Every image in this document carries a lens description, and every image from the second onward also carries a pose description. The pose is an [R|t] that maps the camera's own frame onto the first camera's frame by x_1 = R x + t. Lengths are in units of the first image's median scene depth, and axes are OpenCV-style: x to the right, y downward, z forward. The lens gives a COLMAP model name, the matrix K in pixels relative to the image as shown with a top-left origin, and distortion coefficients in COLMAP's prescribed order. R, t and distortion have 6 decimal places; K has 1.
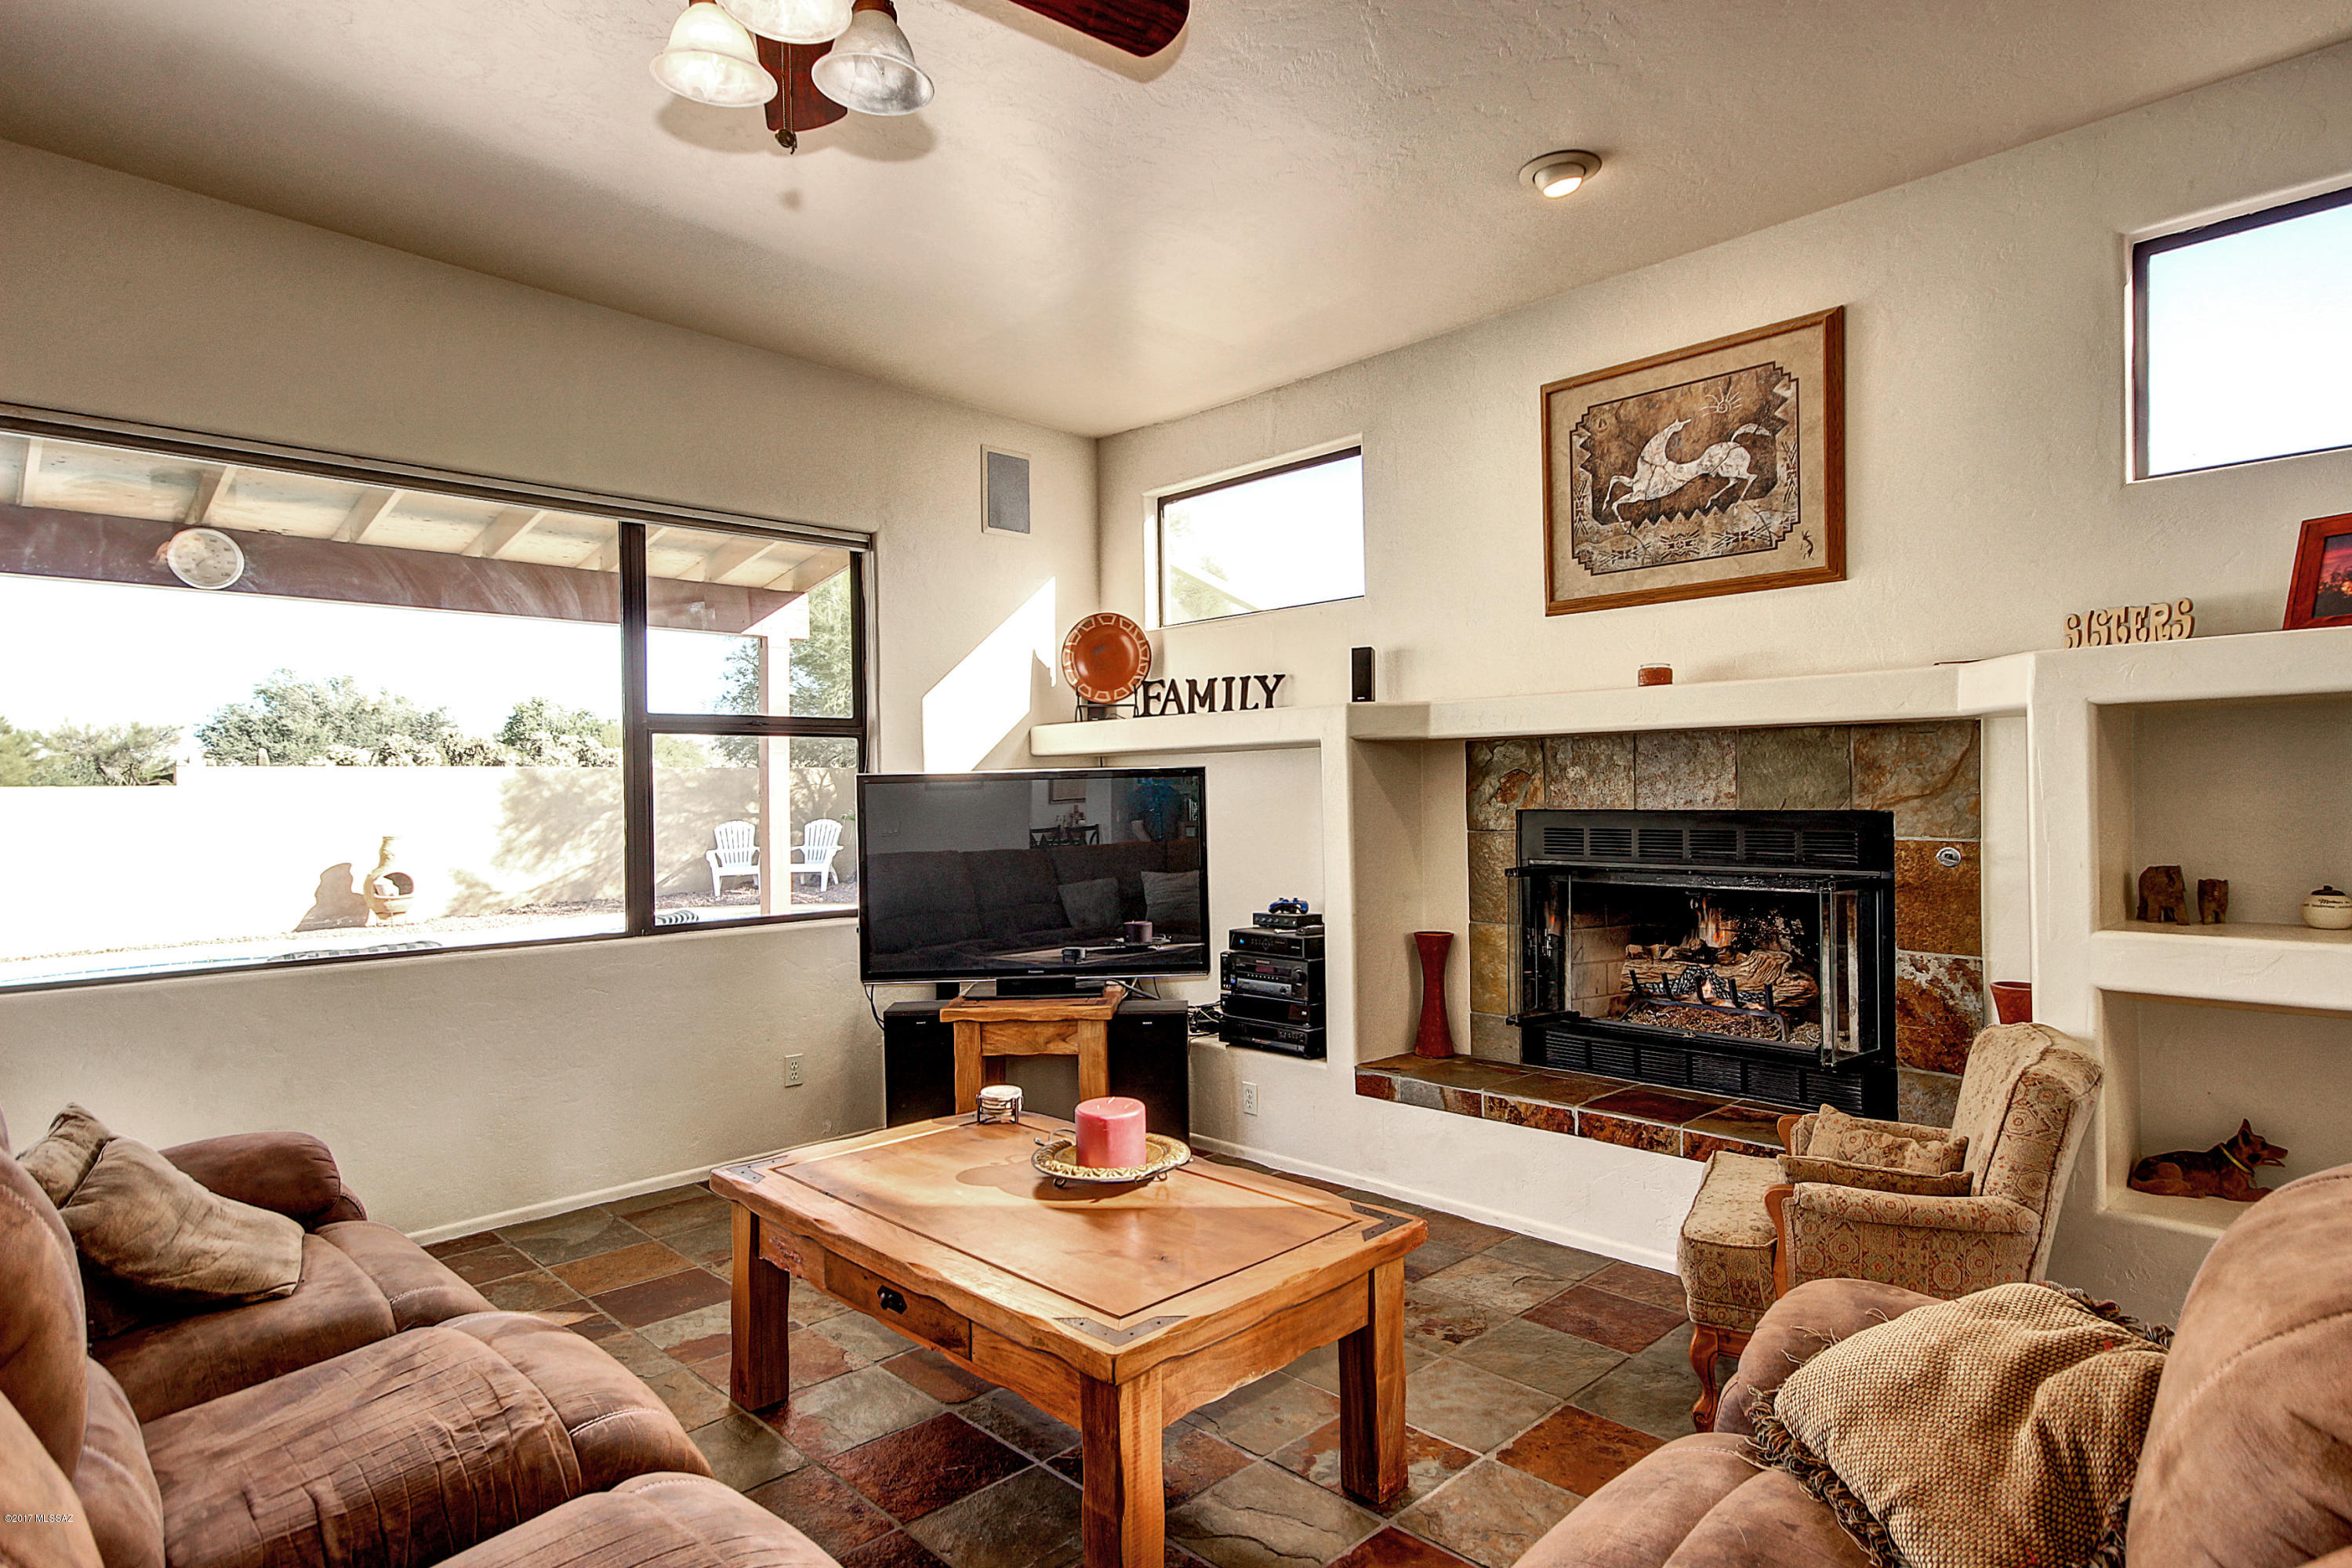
lens RADIAL K [[1289.3, 0, 1195.0], [0, 1289.3, 789.0], [0, 0, 1]] dist [0.032850, 0.002562]
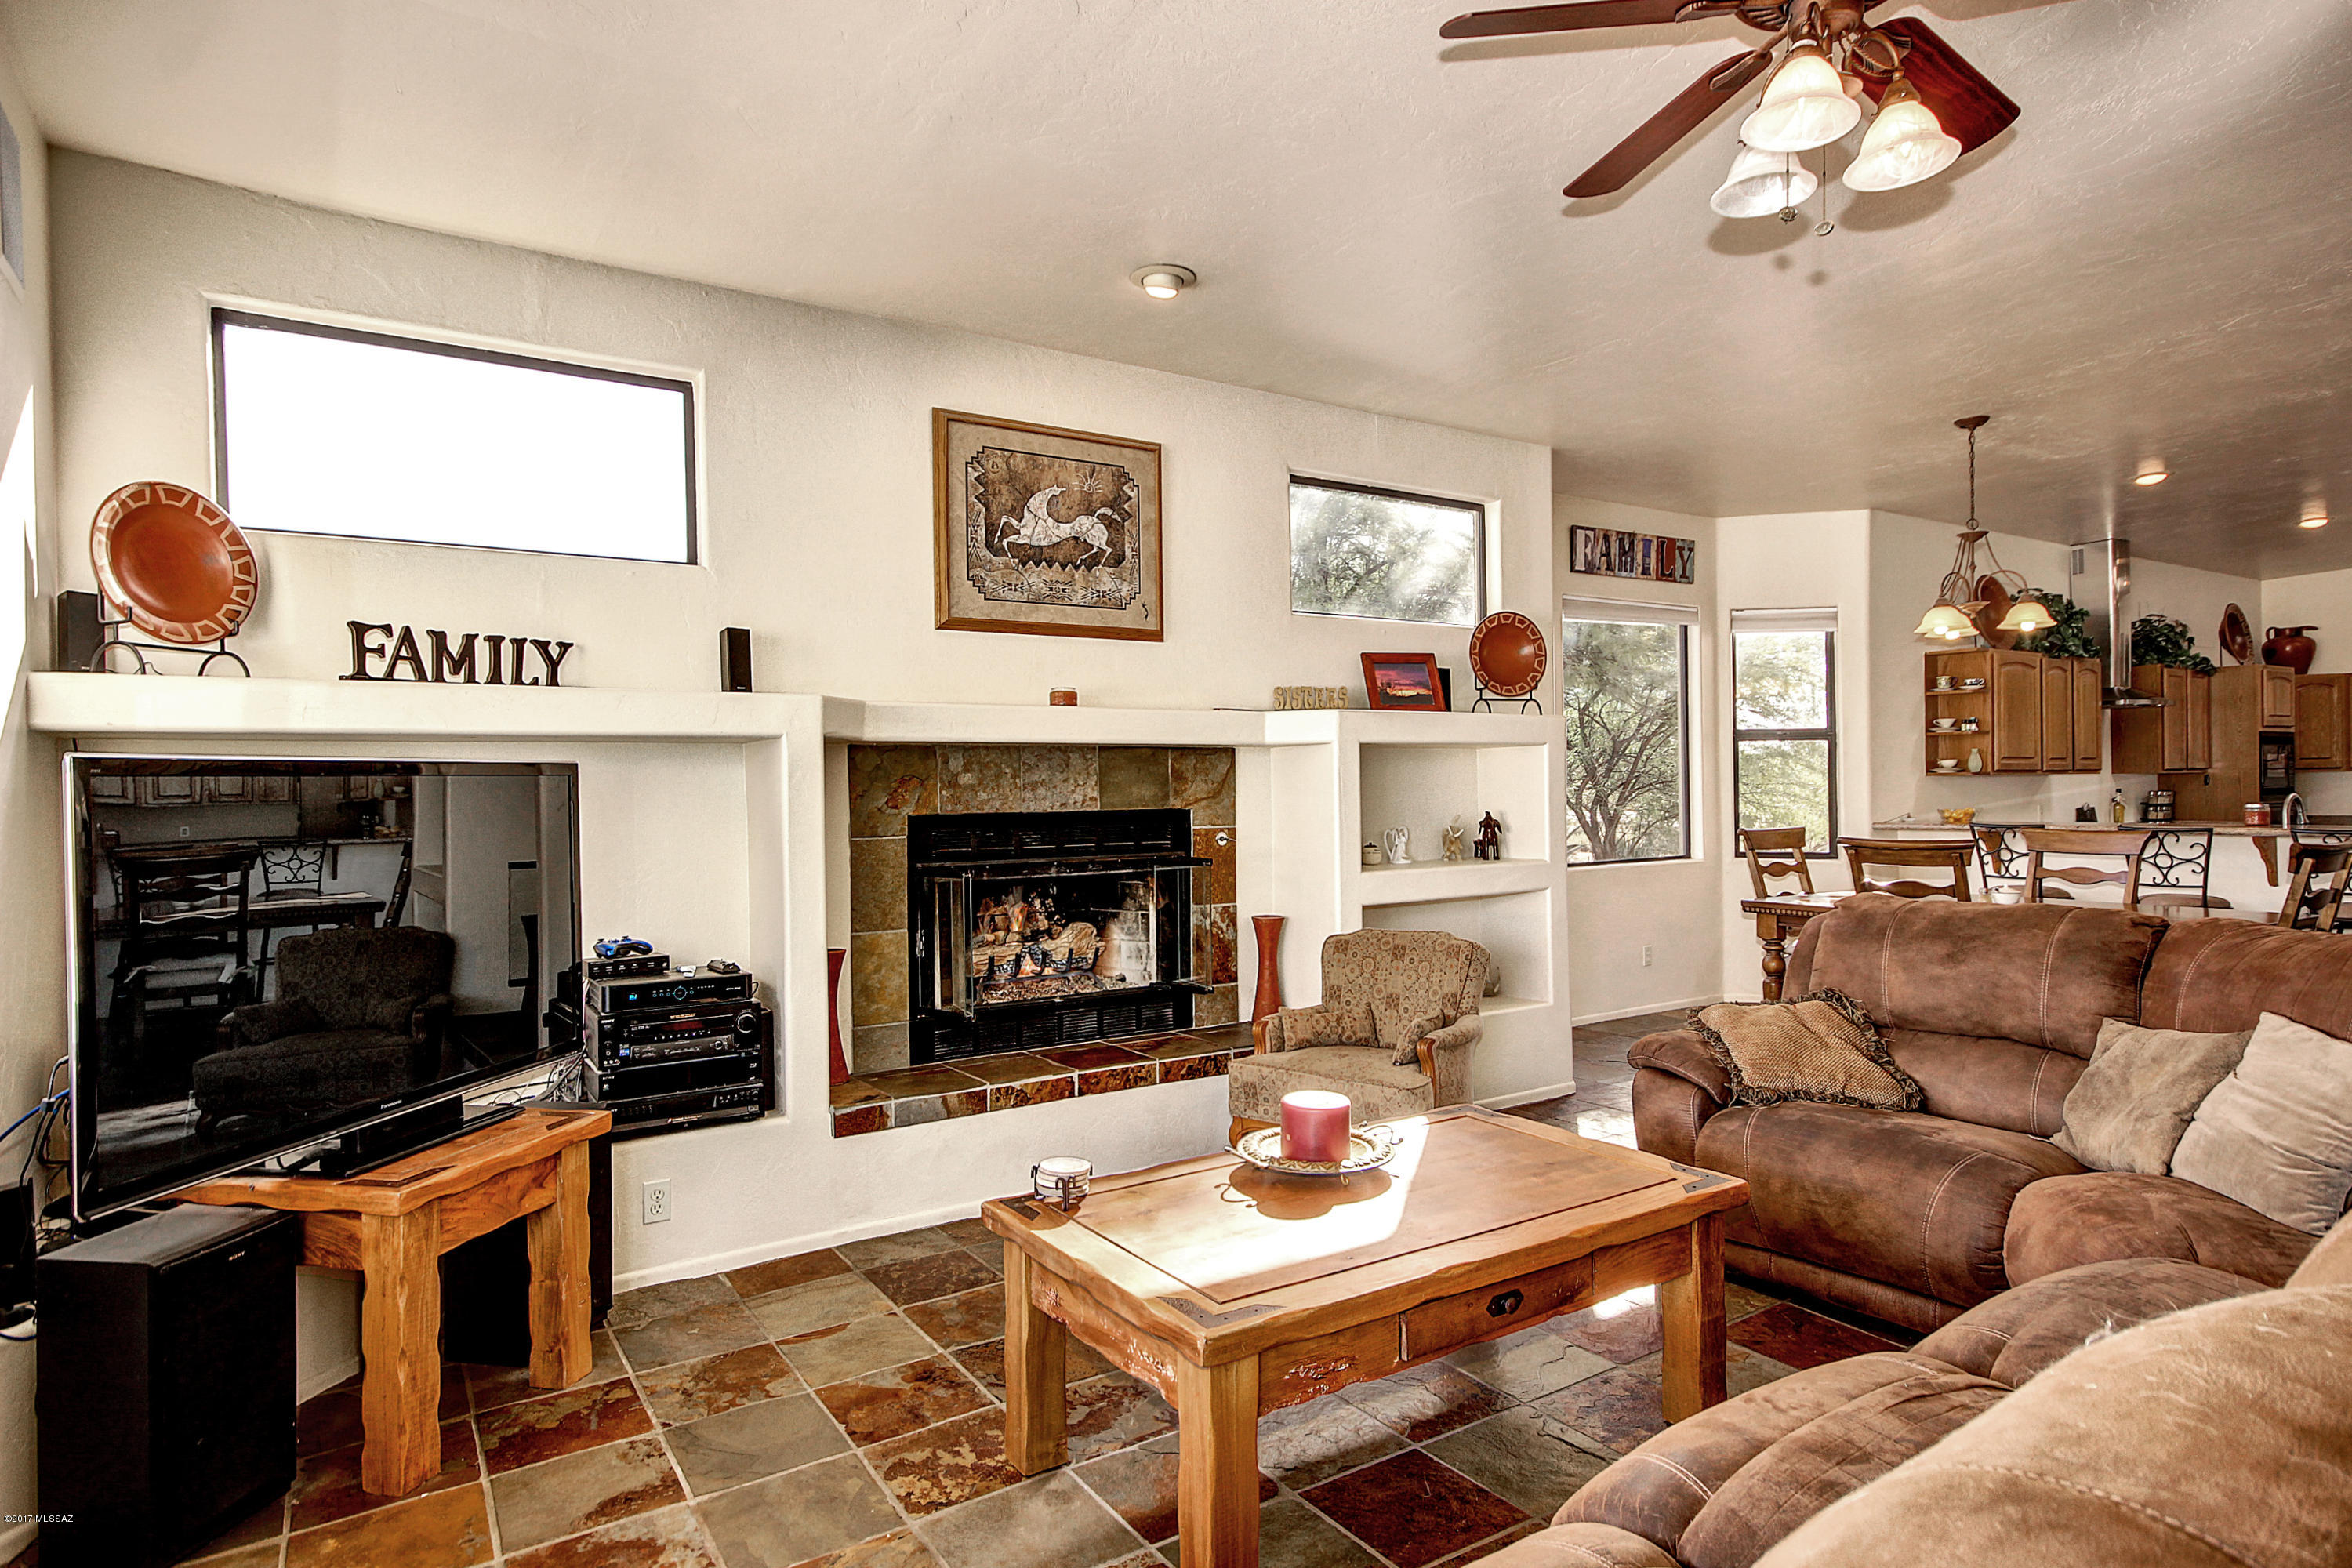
lens RADIAL K [[1289.3, 0, 1185.6], [0, 1289.3, 794.2], [0, 0, 1]] dist [0.032850, 0.002562]
pose [[0.211953, 0.008875, 0.977240, -0.741631], [0.011845, 0.999862, -0.011649, 0.015260], [-0.977208, 0.014044, 0.211818, 0.616148]]
